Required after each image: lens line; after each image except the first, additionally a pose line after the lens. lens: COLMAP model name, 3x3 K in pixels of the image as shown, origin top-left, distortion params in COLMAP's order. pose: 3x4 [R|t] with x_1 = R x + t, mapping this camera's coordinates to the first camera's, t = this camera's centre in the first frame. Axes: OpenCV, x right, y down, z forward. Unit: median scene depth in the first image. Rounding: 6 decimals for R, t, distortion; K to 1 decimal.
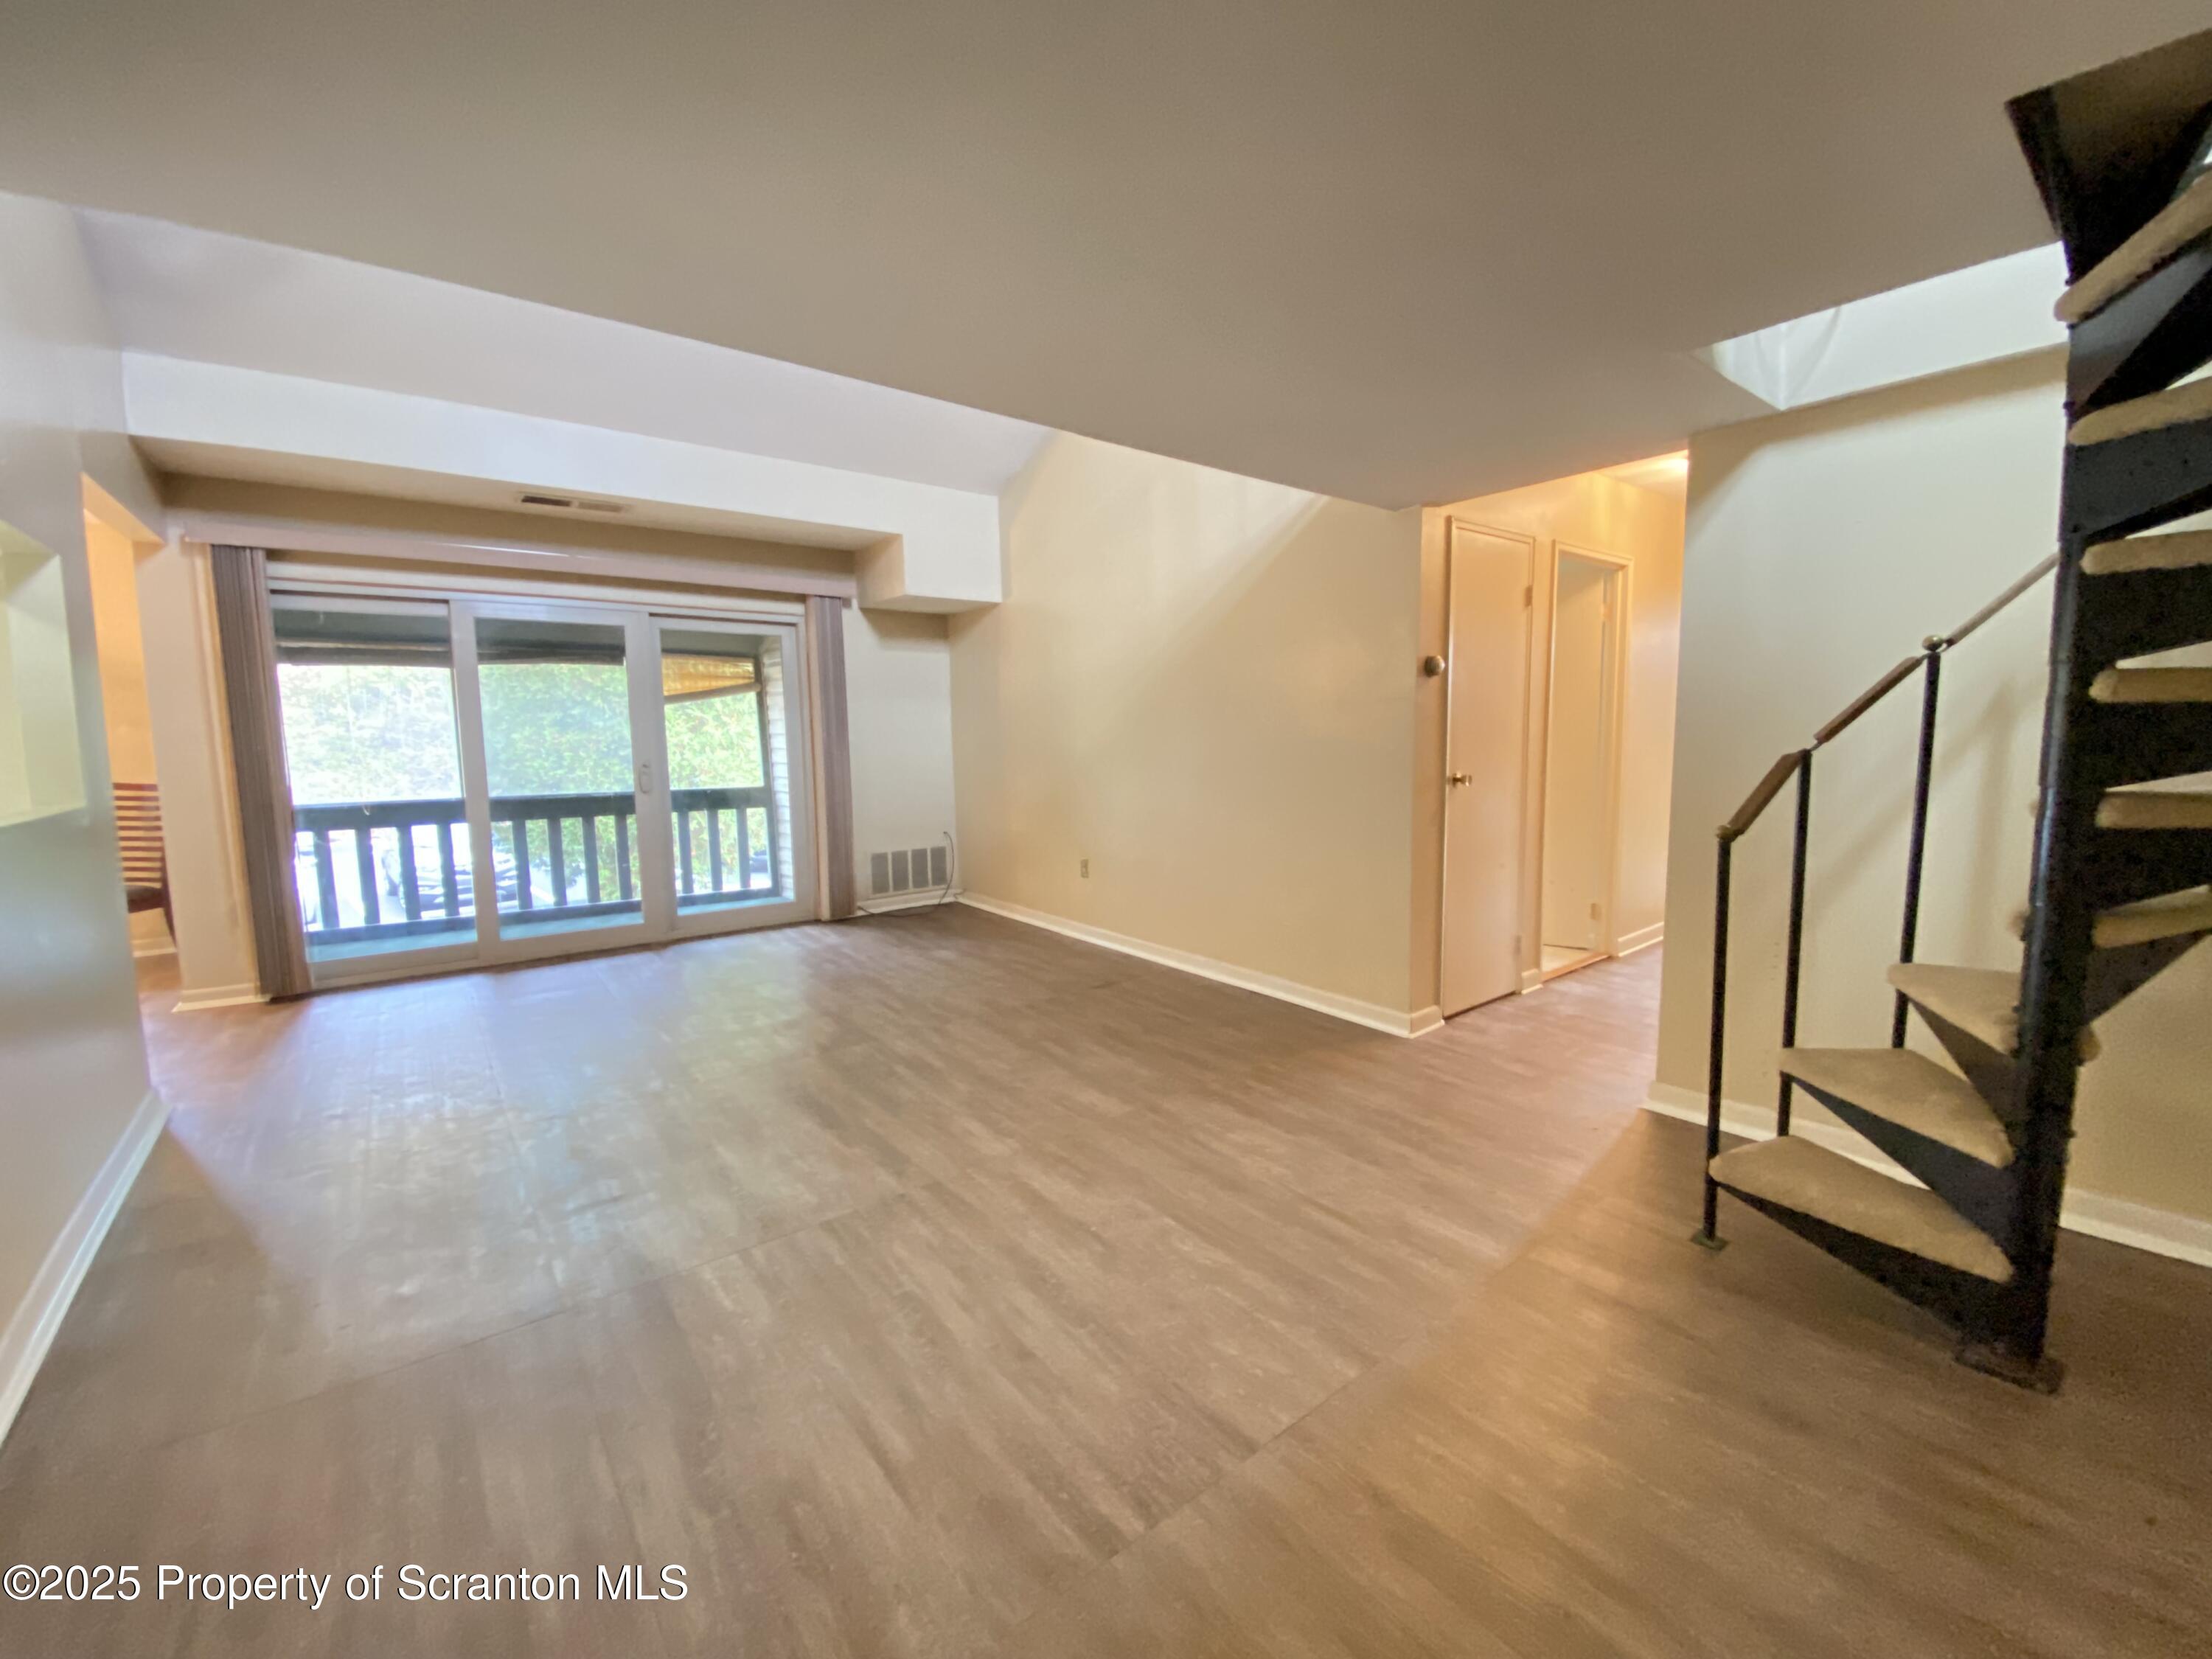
lens RADIAL K [[915.0, 0, 1144.2], [0, 915.0, 837.4], [0, 0, 1]] dist [0.003896, -0.012852]
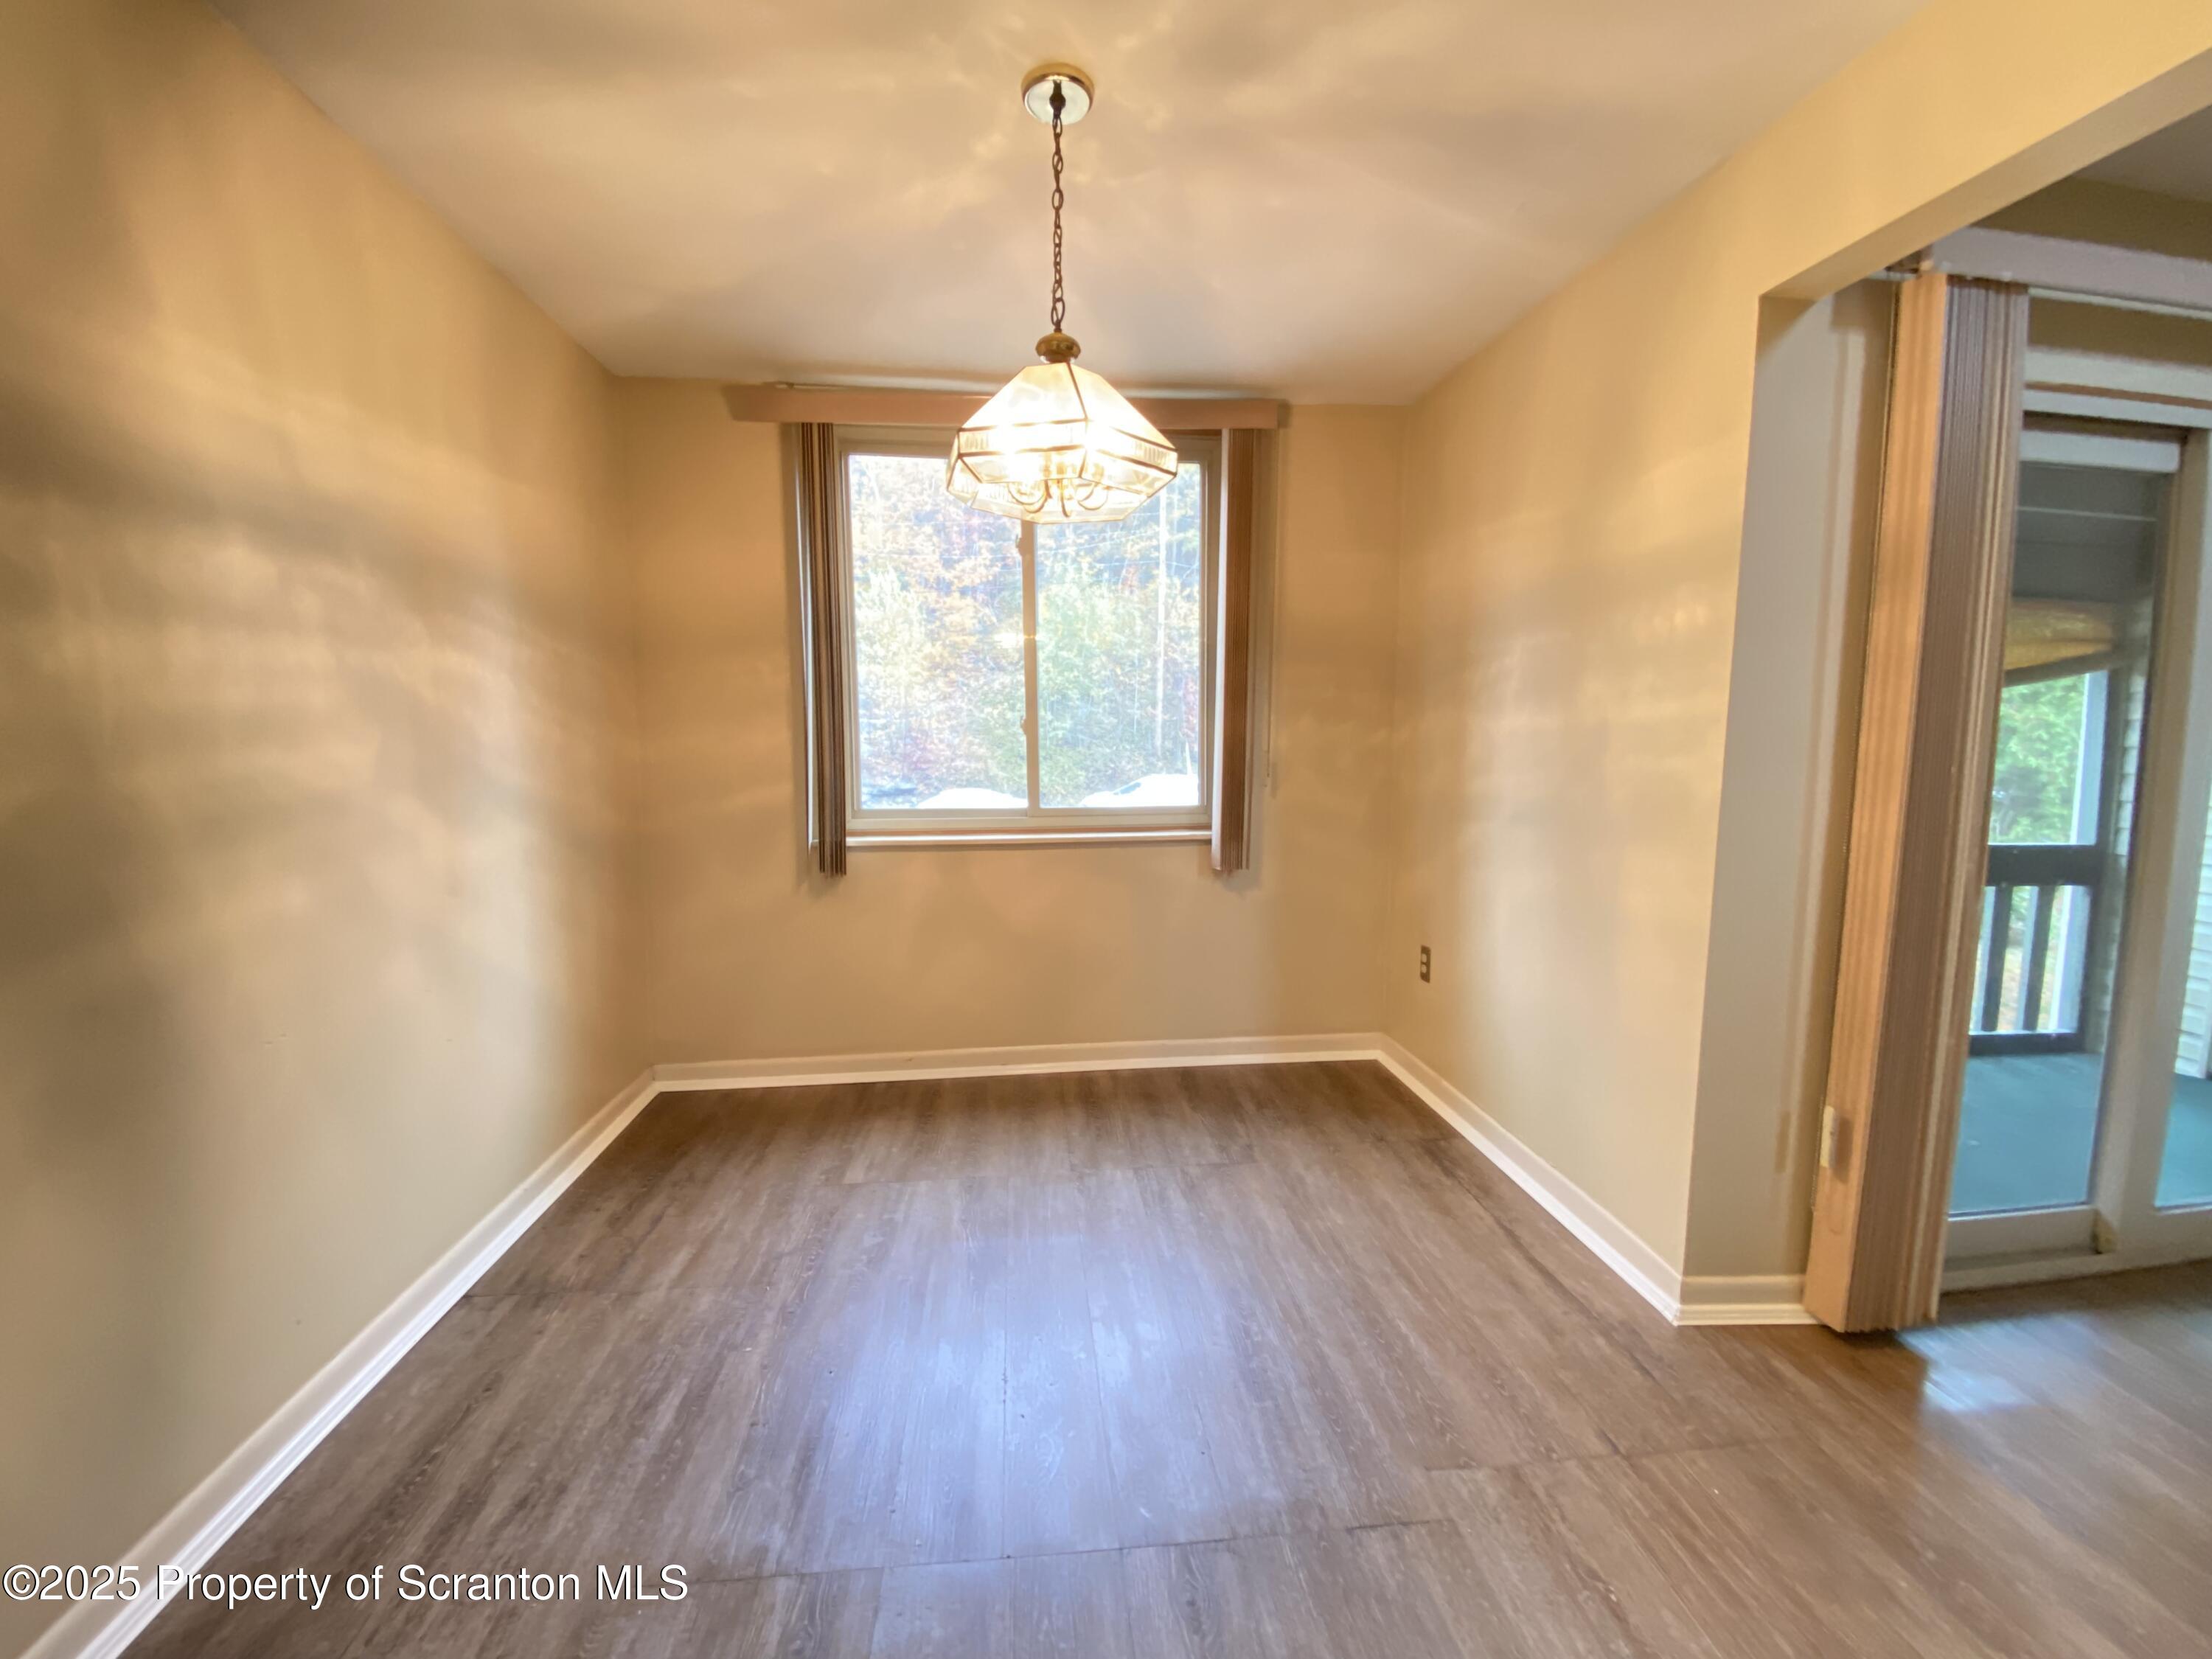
lens RADIAL K [[915.0, 0, 1101.5], [0, 915.0, 832.4], [0, 0, 1]] dist [0.003896, -0.012852]
pose [[0.845550, 0.070838, -0.529177, -1.185805], [-0.077592, 0.996940, 0.009473, -0.042664], [0.528229, 0.033050, 0.848459, 0.452770]]
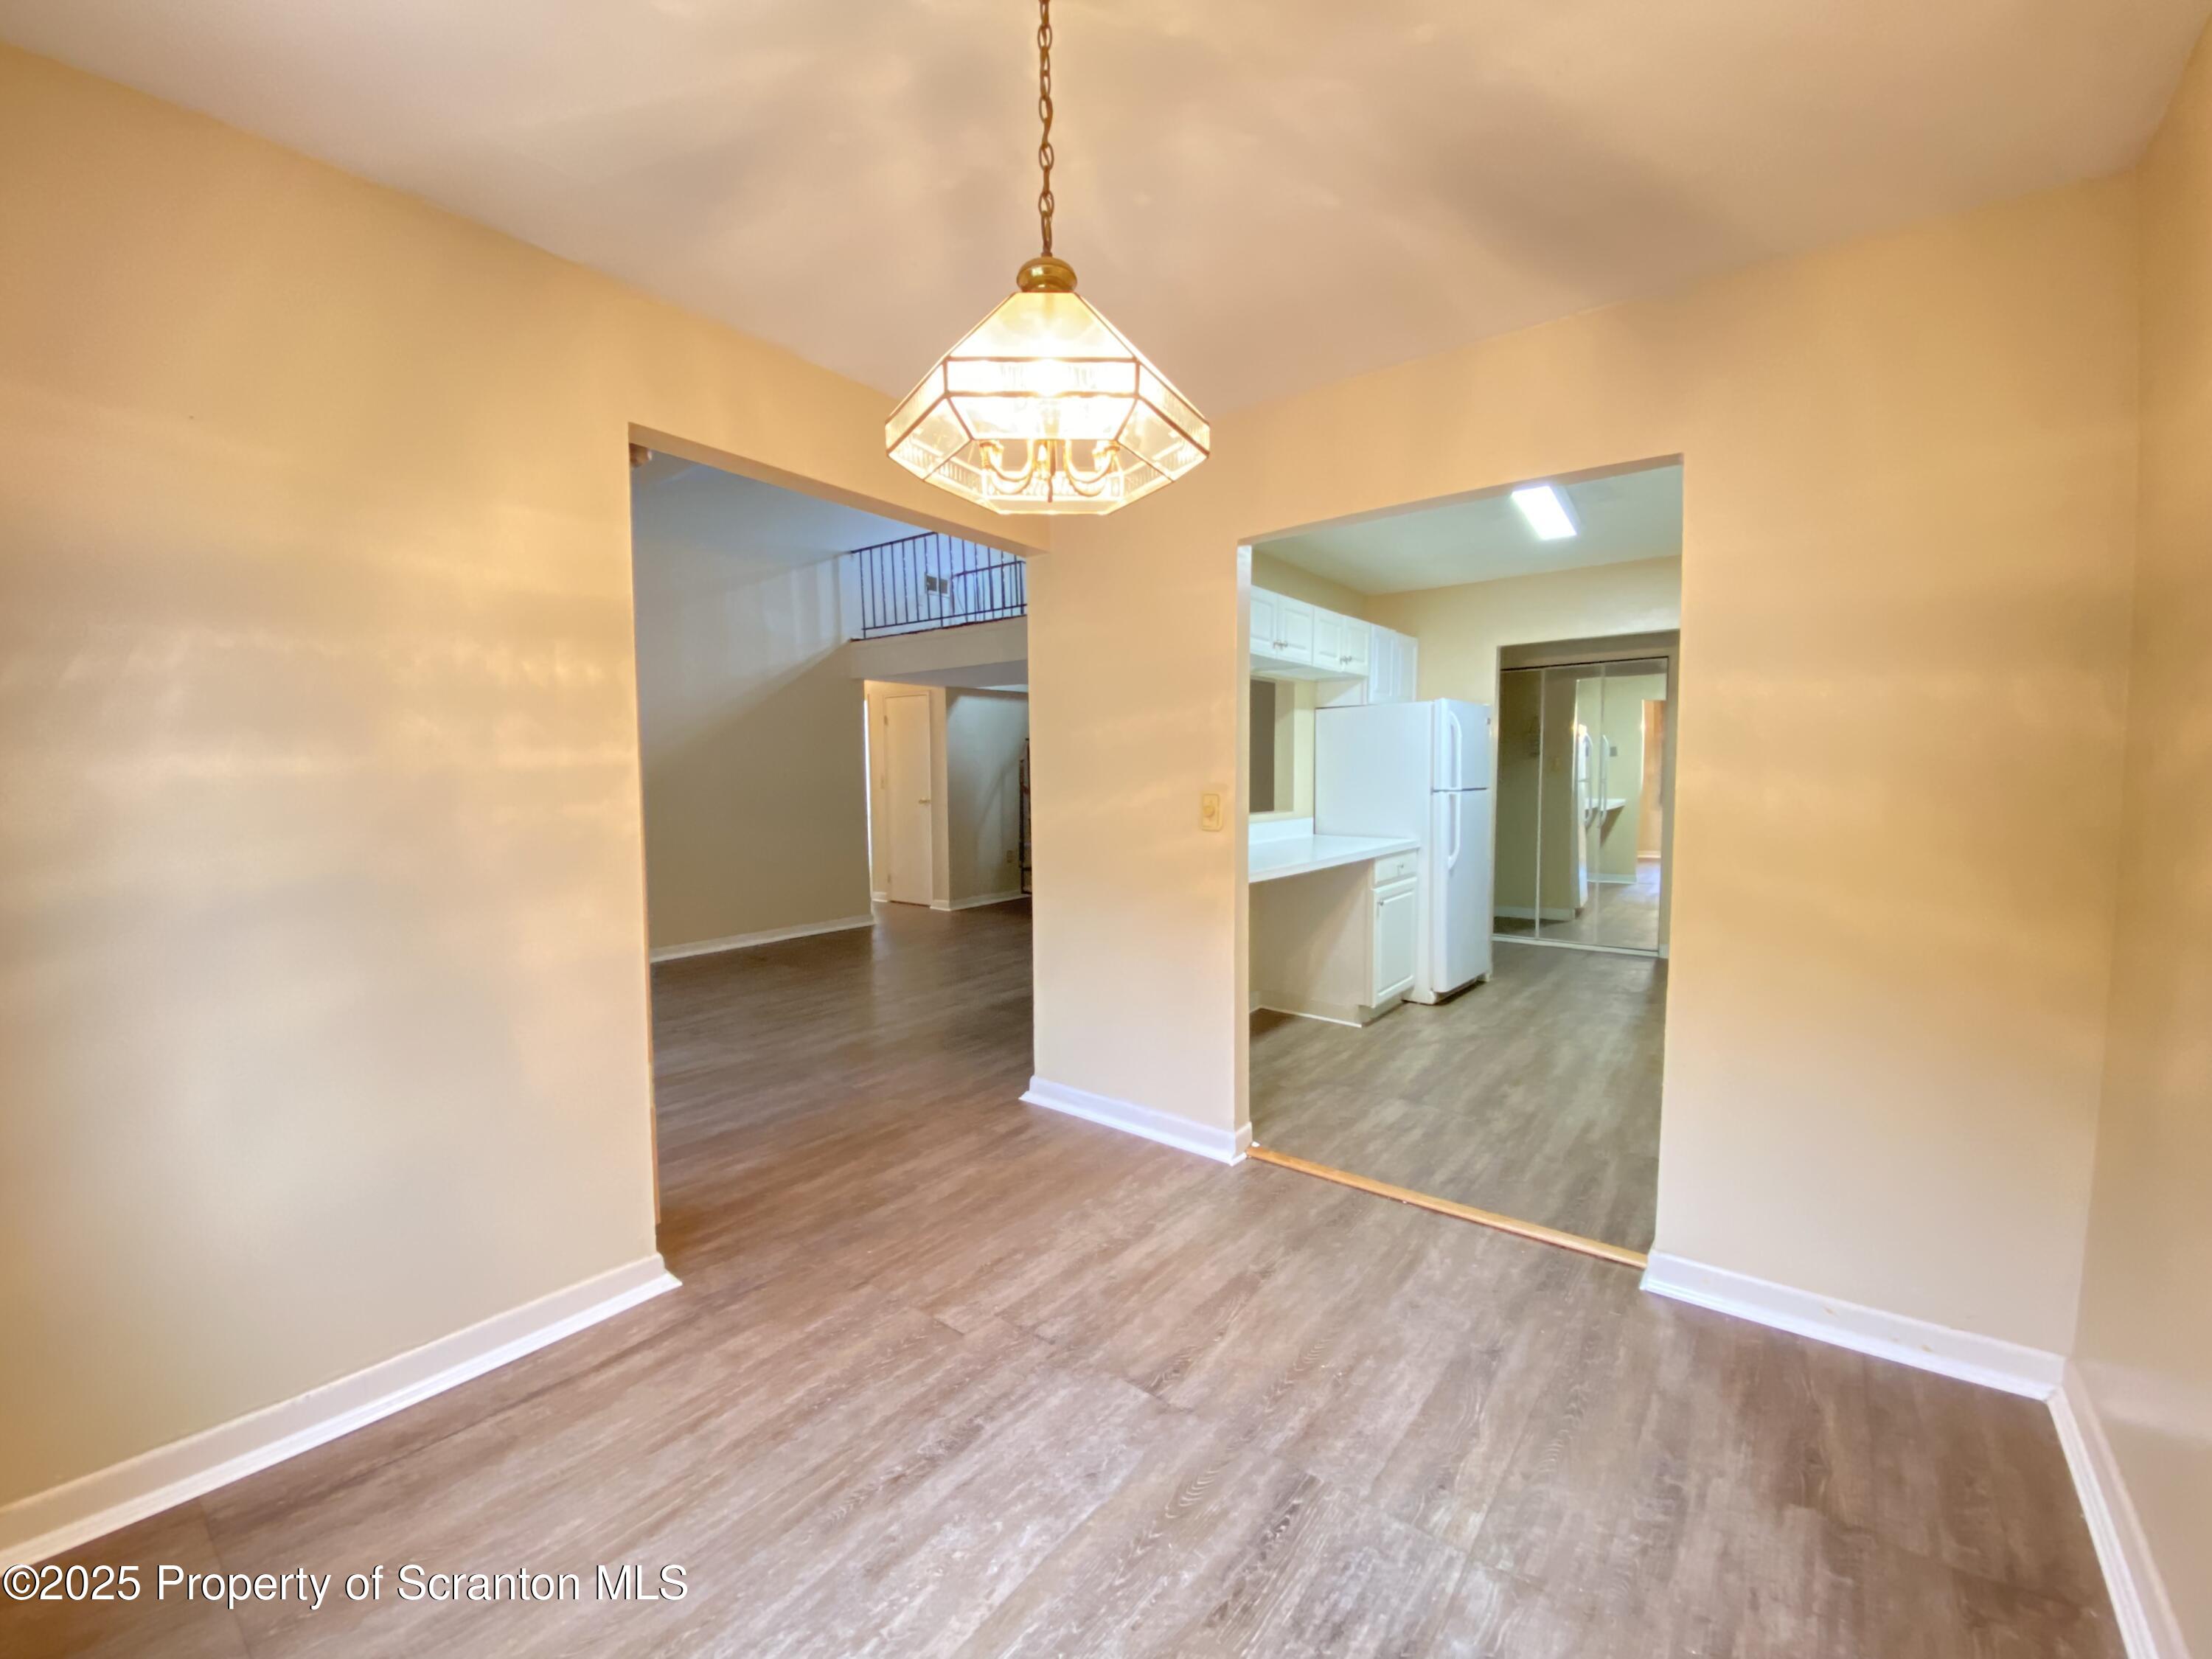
lens RADIAL K [[915.0, 0, 1088.7], [0, 915.0, 825.2], [0, 0, 1]] dist [0.003896, -0.012852]
pose [[-0.246799, -0.038582, 0.968298, -1.798030], [0.131644, 0.988610, 0.072945, -0.092885], [-0.960083, 0.145473, -0.238909, 0.908428]]
